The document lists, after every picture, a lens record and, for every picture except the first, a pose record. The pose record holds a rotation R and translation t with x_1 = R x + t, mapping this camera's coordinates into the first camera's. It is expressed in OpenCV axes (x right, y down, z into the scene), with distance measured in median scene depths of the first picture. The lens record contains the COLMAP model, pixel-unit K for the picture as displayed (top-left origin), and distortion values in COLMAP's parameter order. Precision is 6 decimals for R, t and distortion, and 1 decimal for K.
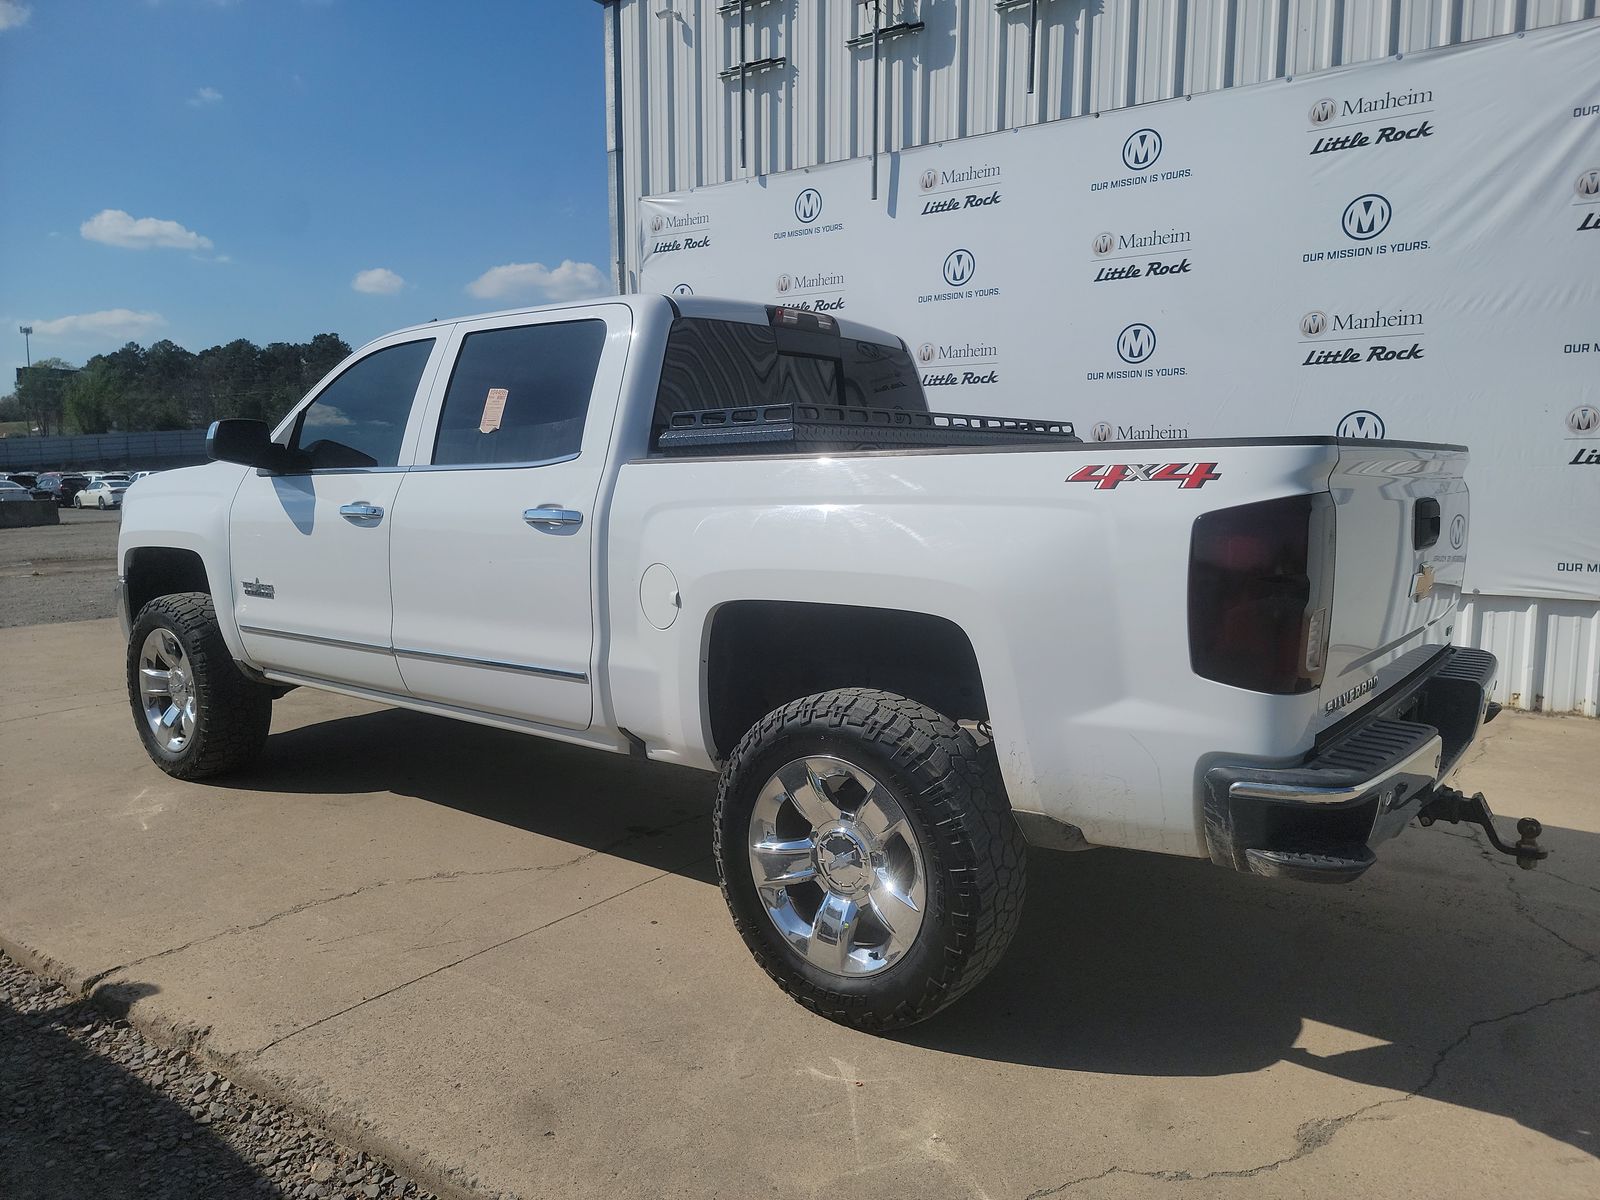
lens RADIAL K [[1123.7, 0, 811.5], [0, 1123.7, 603.0], [0, 0, 1]] dist [0.055249, -0.032085]
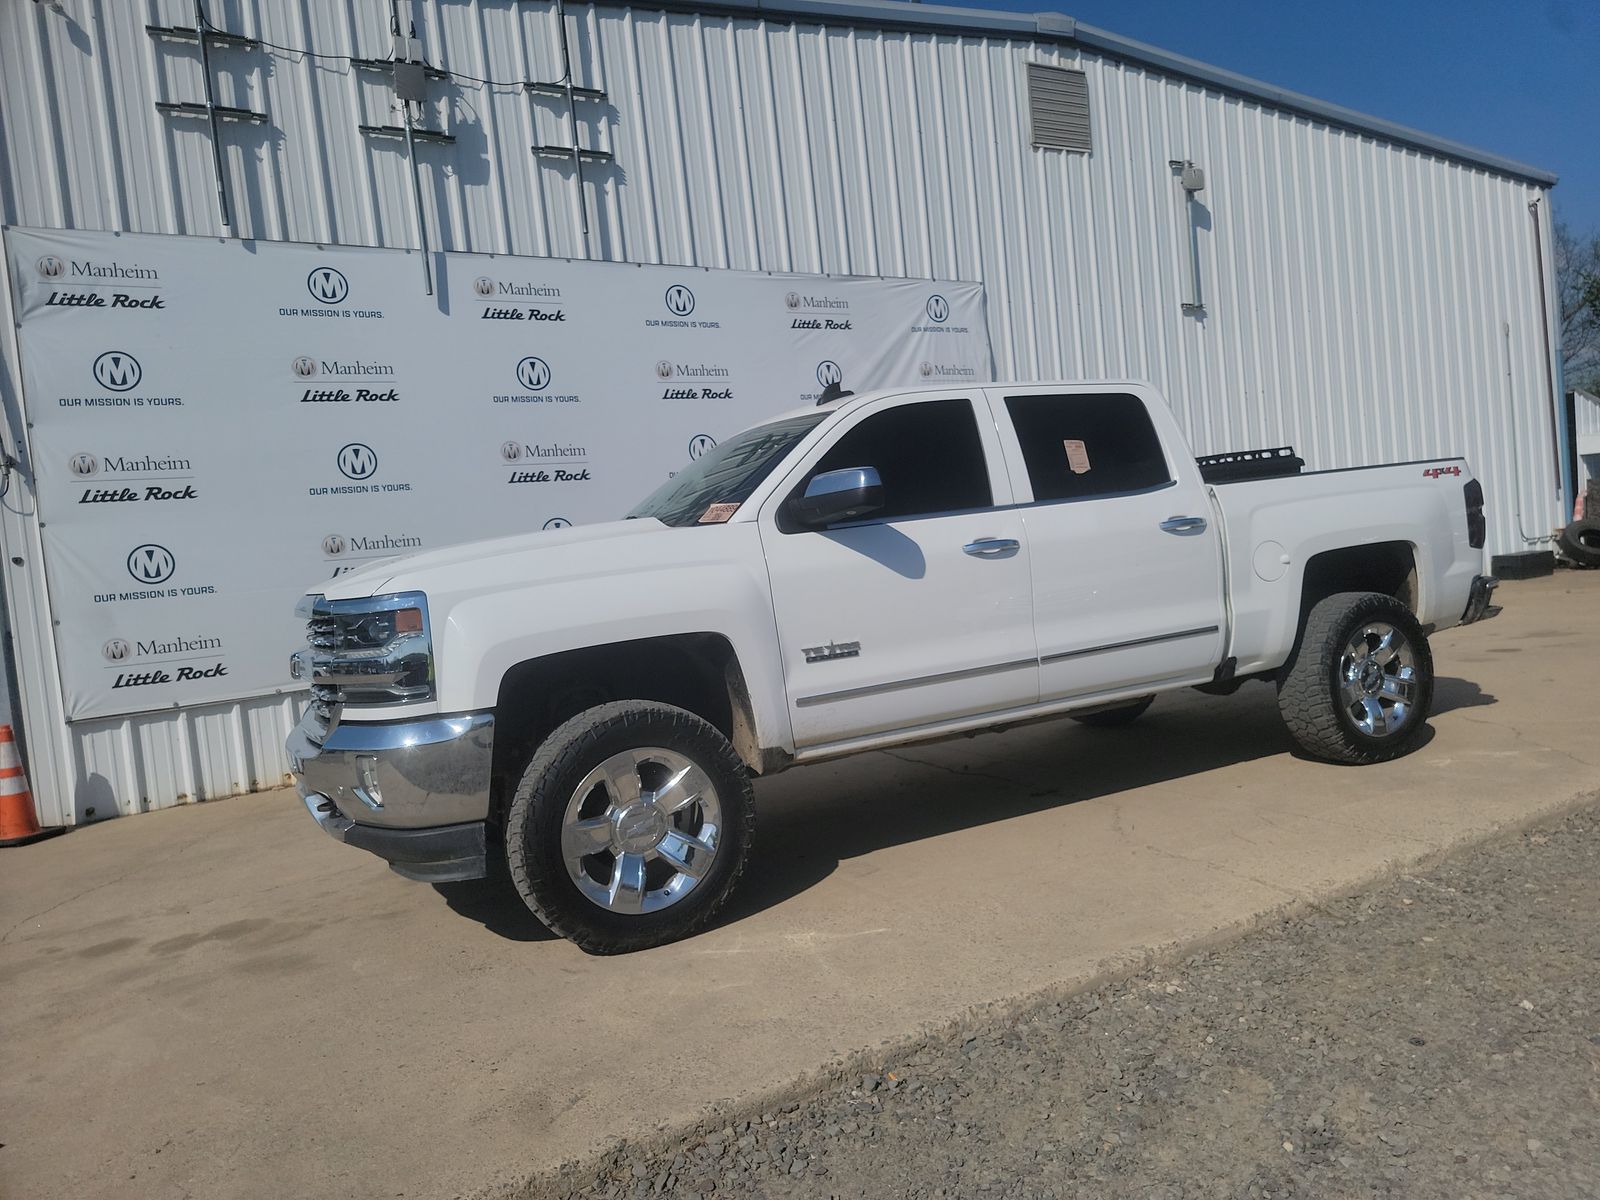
lens RADIAL K [[1124.3, 0, 803.1], [0, 1124.3, 616.0], [0, 0, 1]] dist [0.071217, -0.063646]
pose [[0.413216, -0.090416, 0.906133, -0.739821], [0.199108, 0.979953, 0.006985, -0.028766], [-0.888599, 0.177532, 0.422935, 0.355150]]
